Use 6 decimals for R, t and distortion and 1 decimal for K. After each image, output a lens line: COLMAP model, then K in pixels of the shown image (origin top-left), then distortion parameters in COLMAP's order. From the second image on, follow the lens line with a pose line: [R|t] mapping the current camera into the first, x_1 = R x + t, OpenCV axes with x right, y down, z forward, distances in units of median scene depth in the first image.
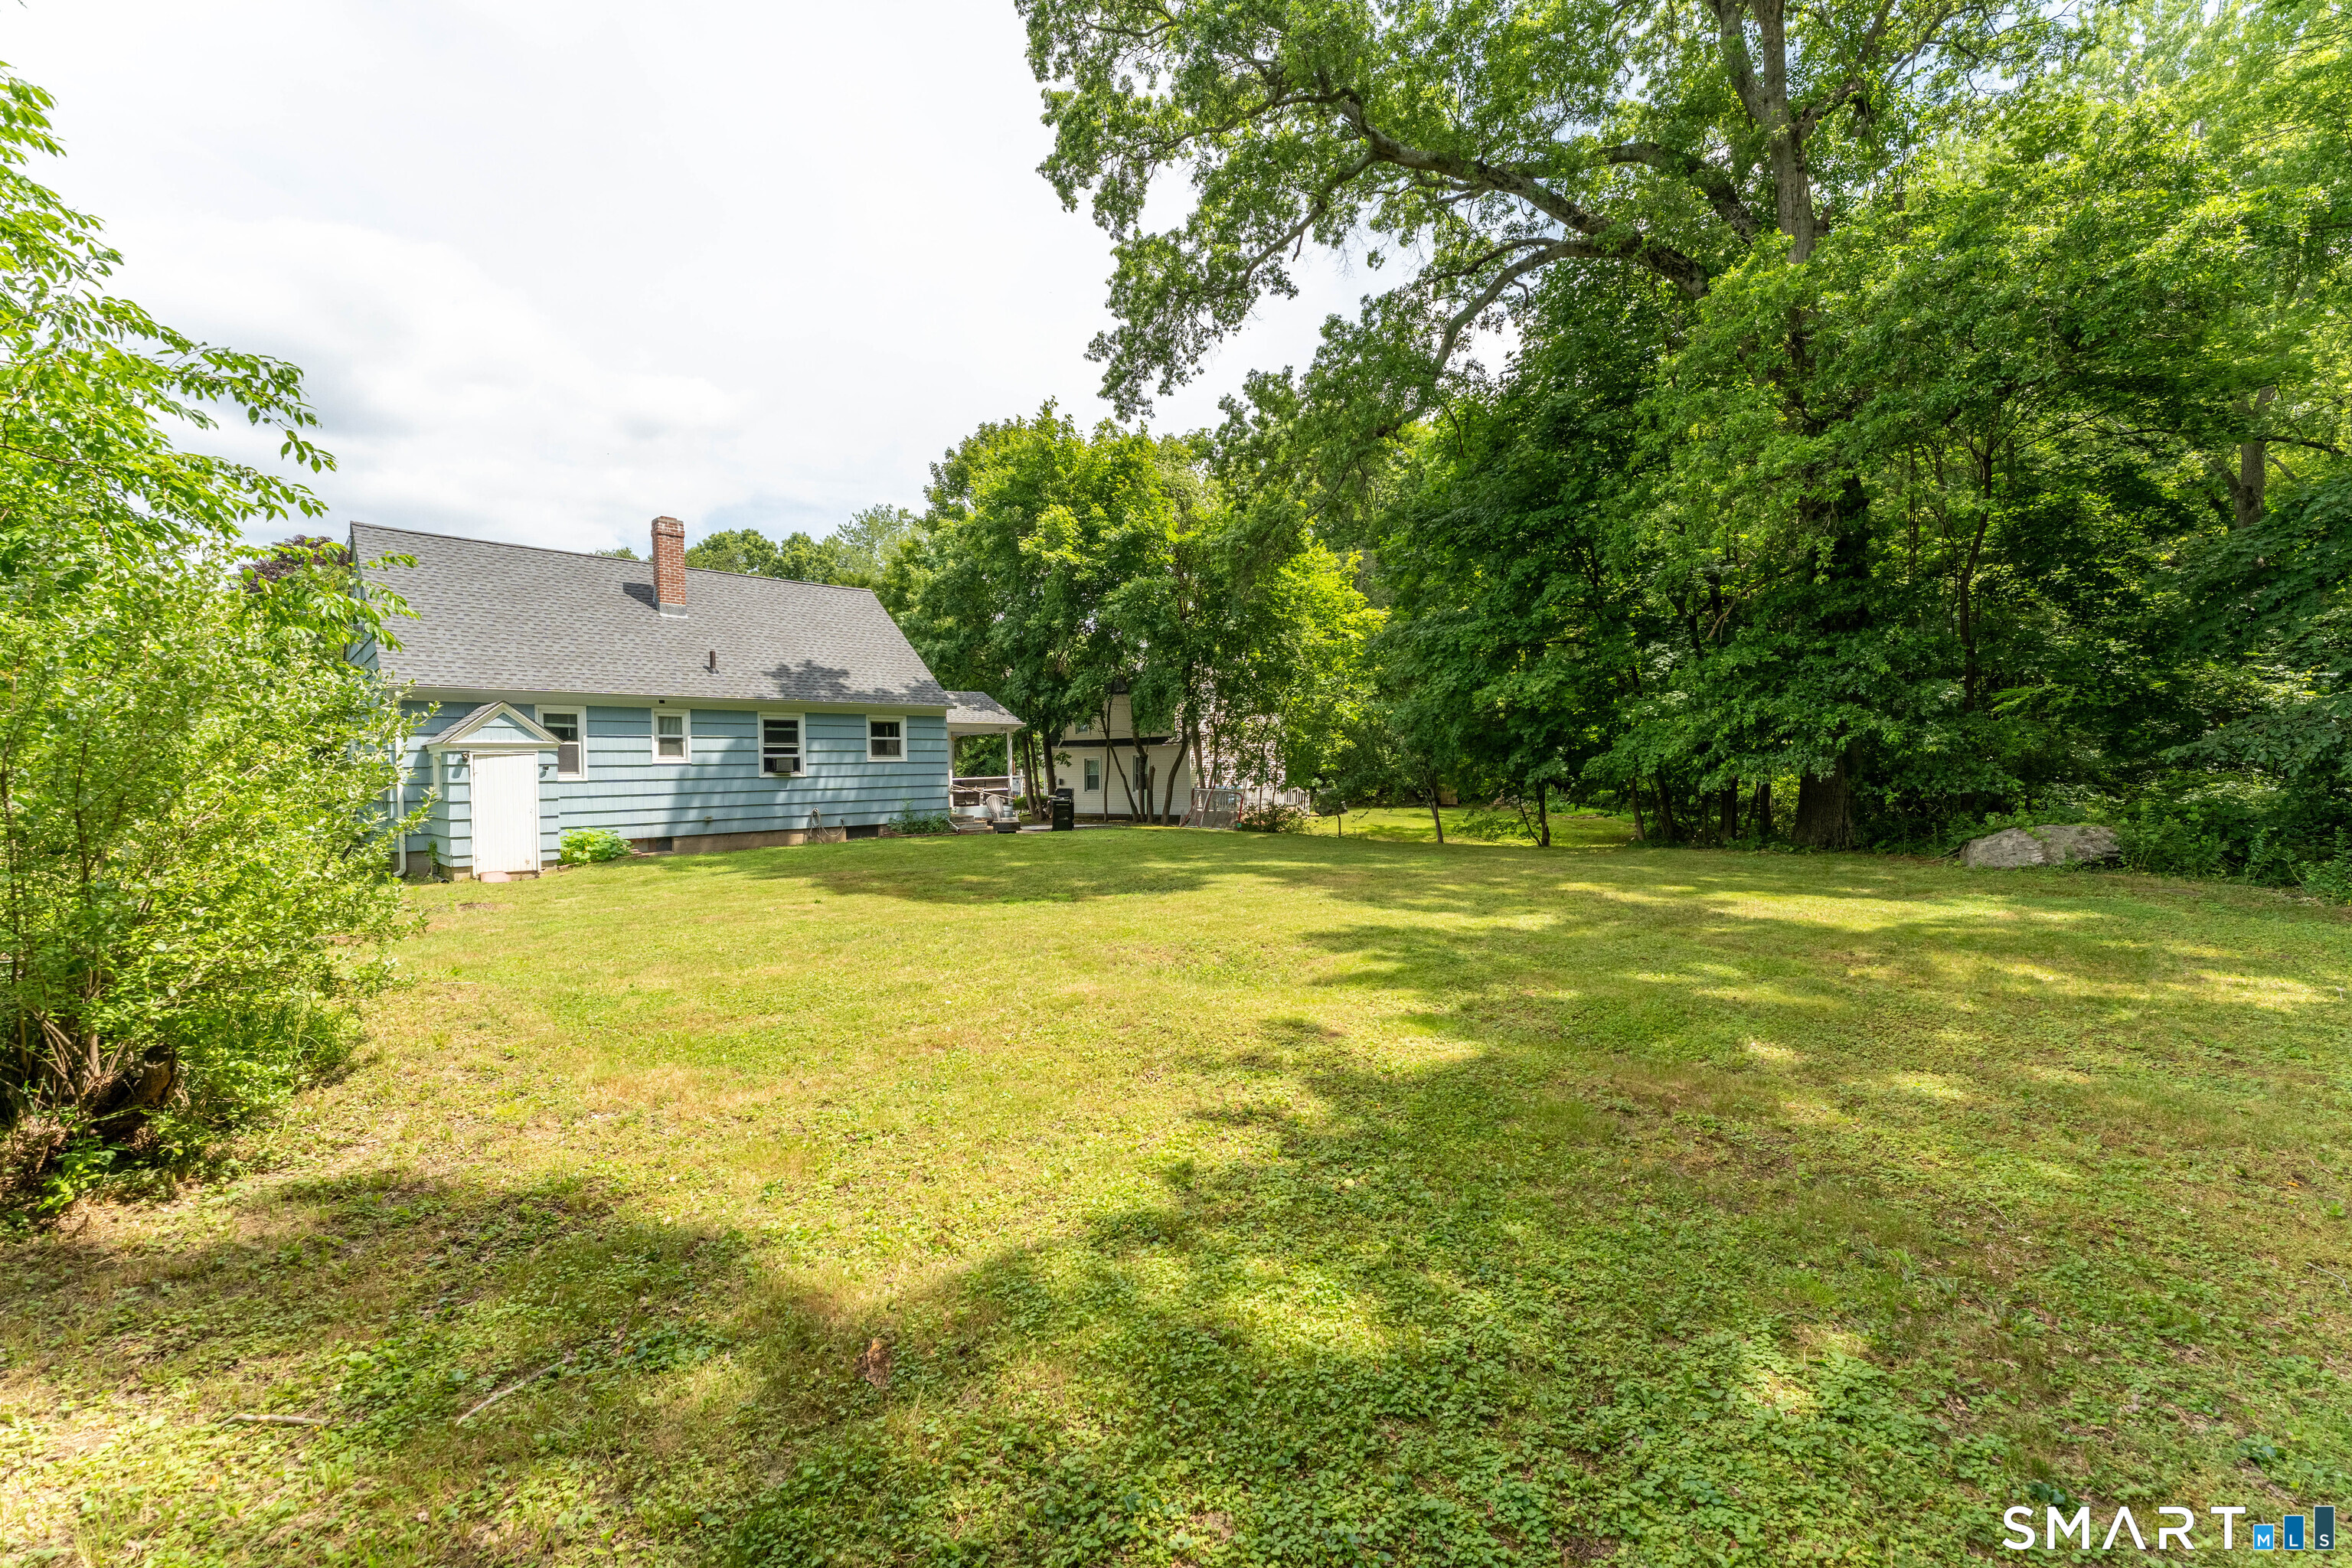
lens RADIAL K [[951.7, 0, 1173.5], [0, 951.7, 777.1], [0, 0, 1]] dist [-0.001187, 0.001120]
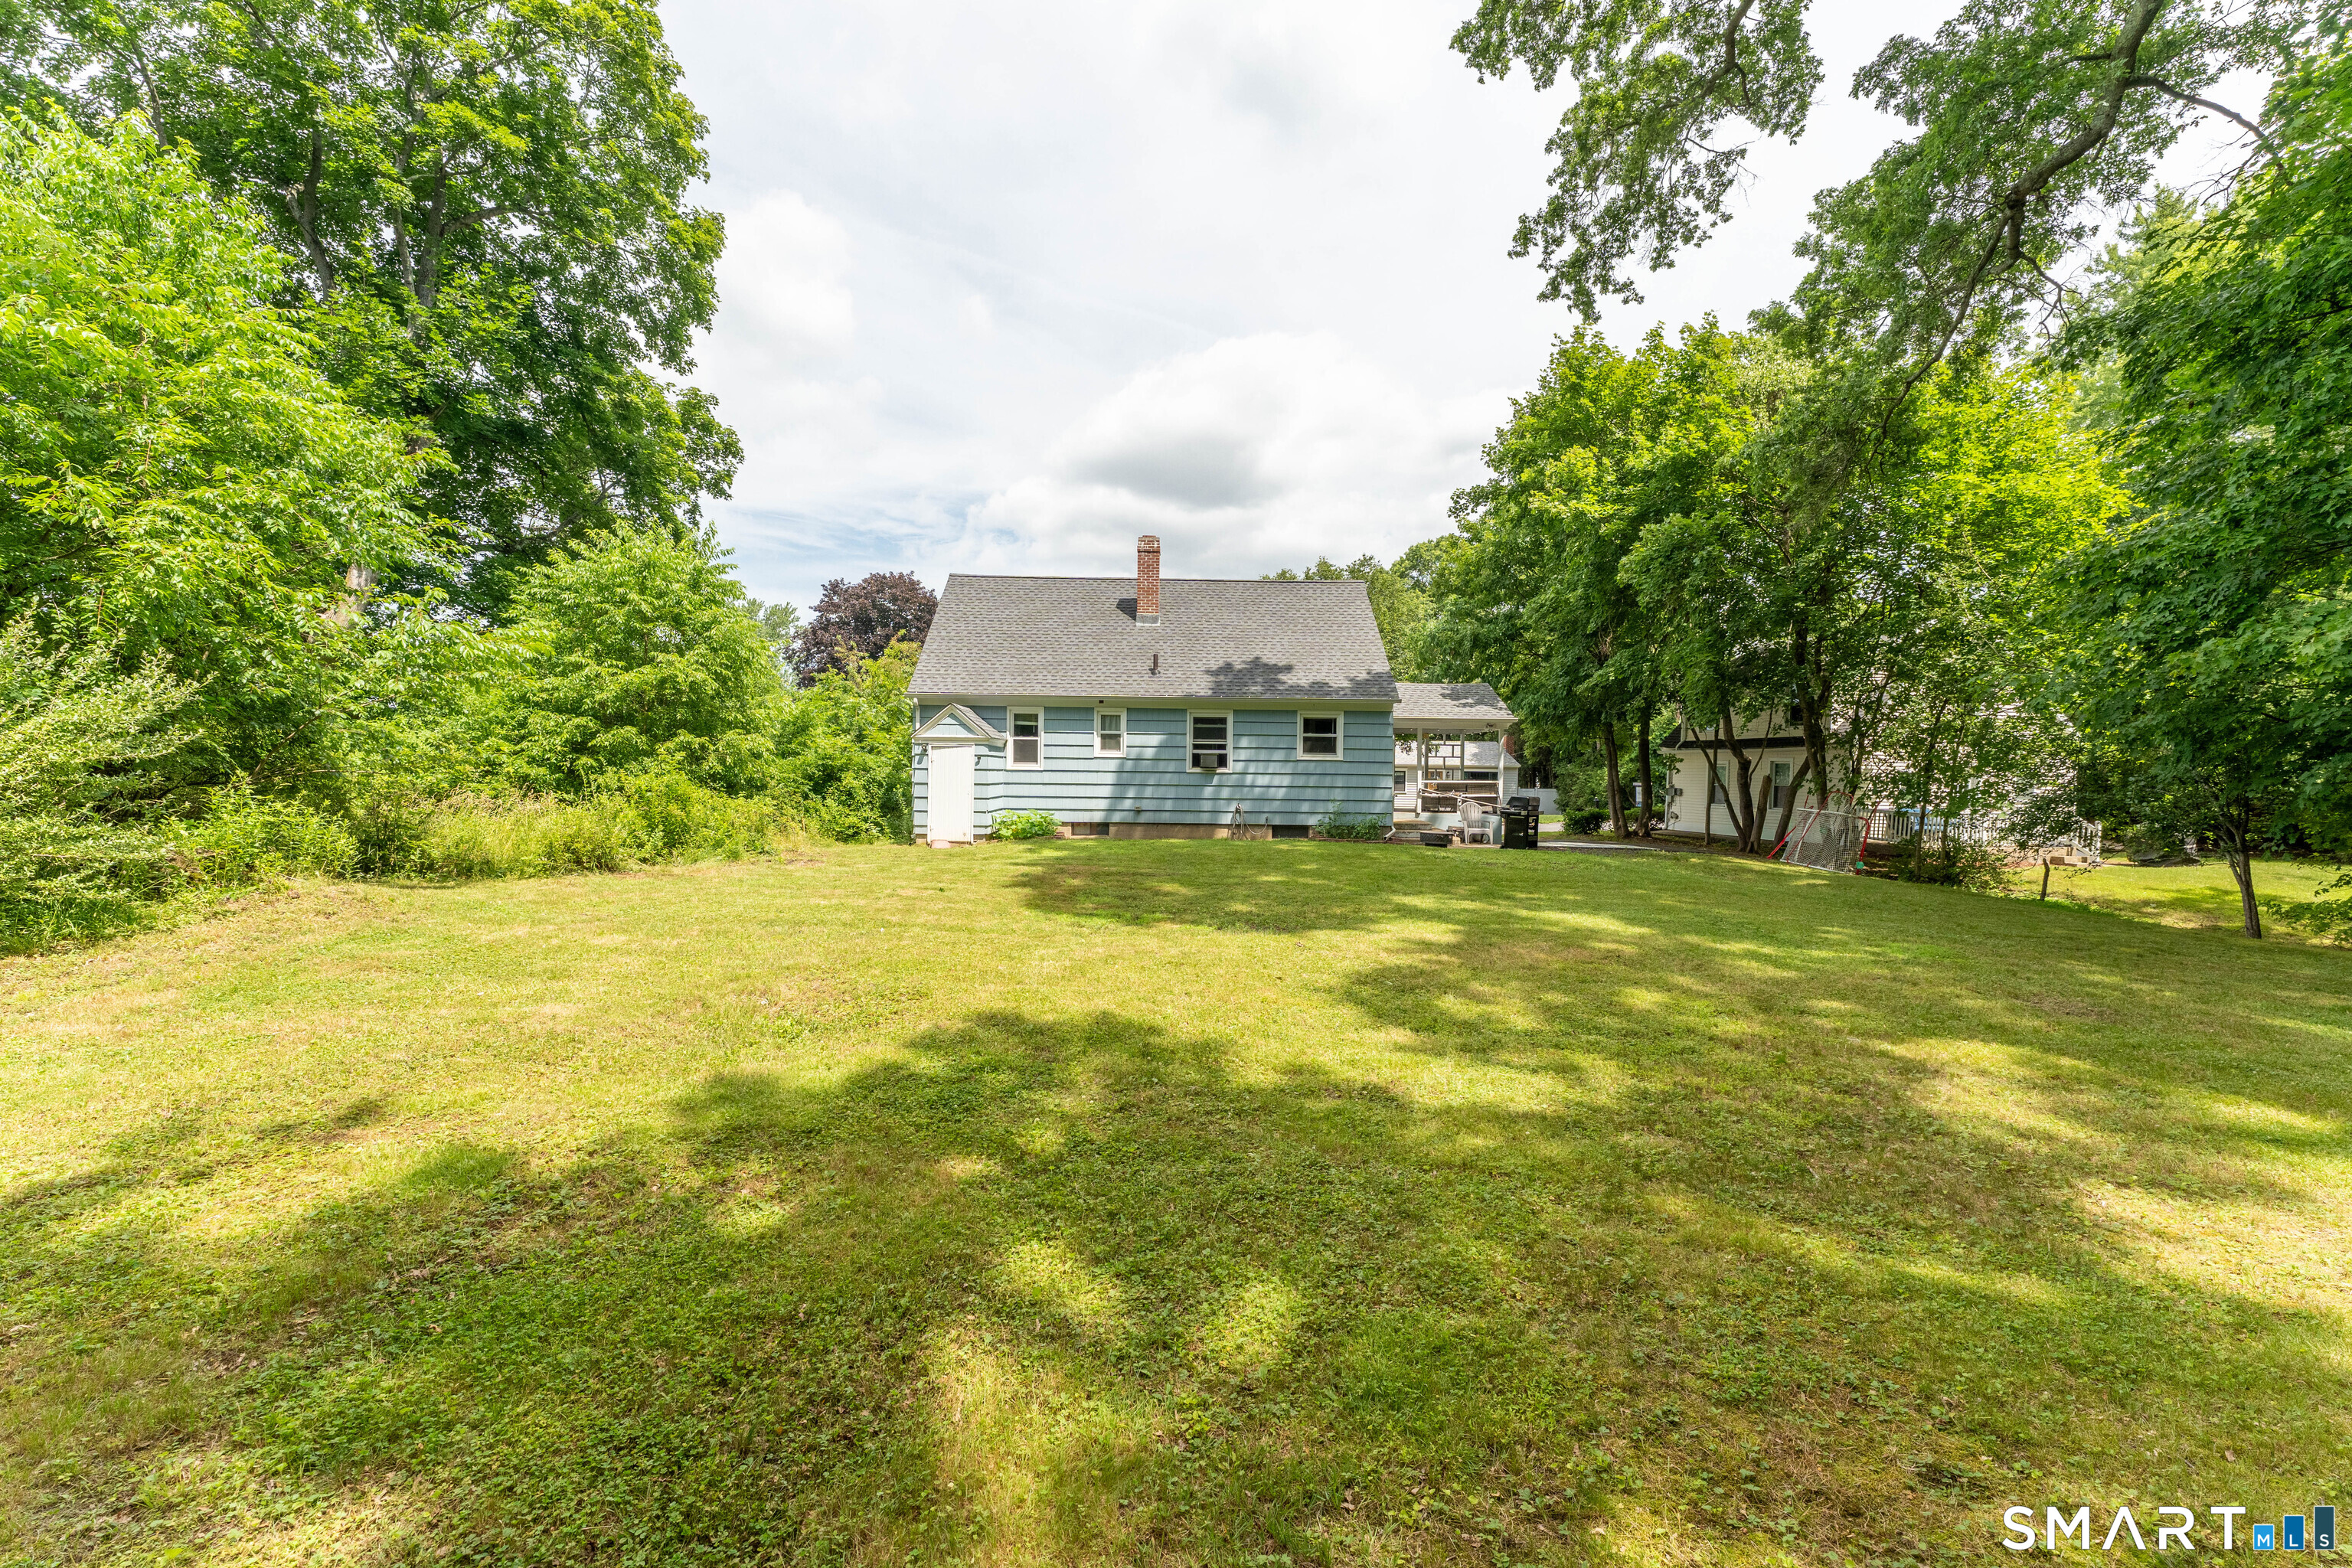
lens RADIAL K [[951.7, 0, 1174.8], [0, 951.7, 783.4], [0, 0, 1]] dist [-0.001187, 0.001120]
pose [[0.709415, 0.036361, -0.703853, 0.286519], [-0.032264, 0.999297, 0.019106, -0.006646], [0.704052, 0.009155, 0.710089, 0.244009]]
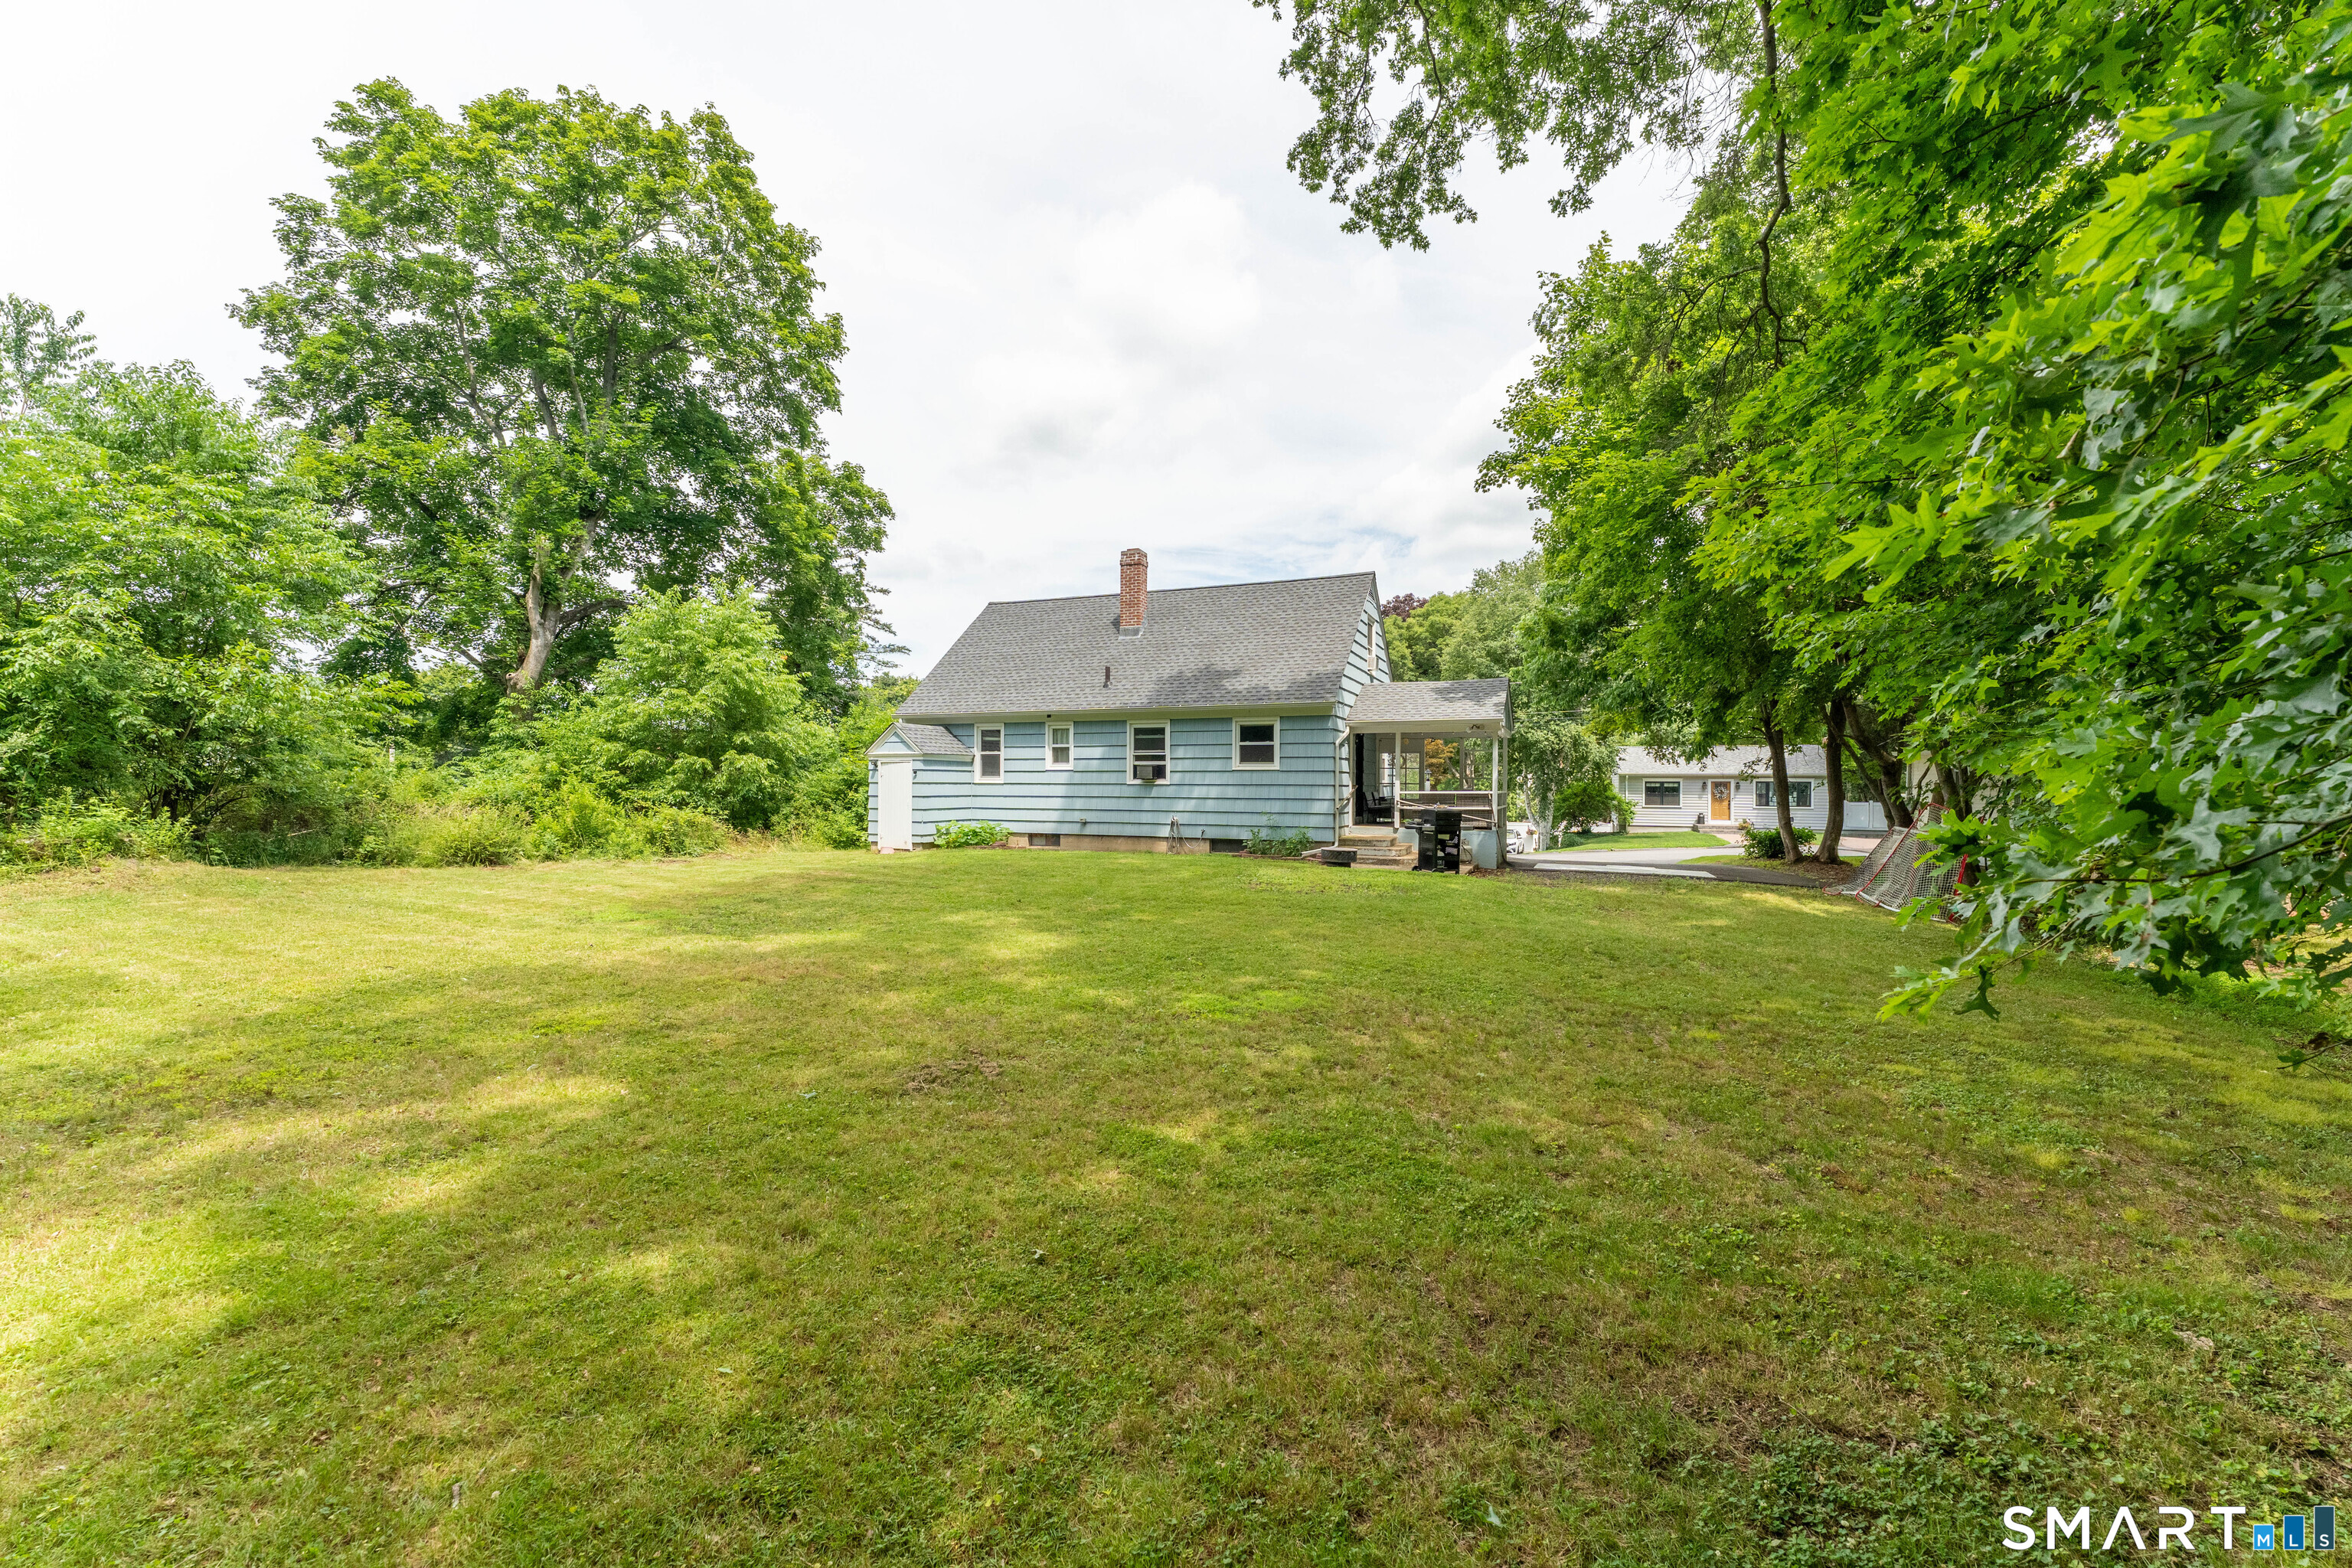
lens RADIAL K [[951.7, 0, 1181.9], [0, 951.7, 777.6], [0, 0, 1]] dist [-0.001187, 0.001120]
pose [[0.374887, 0.015920, -0.926934, 0.533591], [-0.020171, 0.999756, 0.009012, -0.016646], [0.926851, 0.015319, 0.375117, 0.656096]]
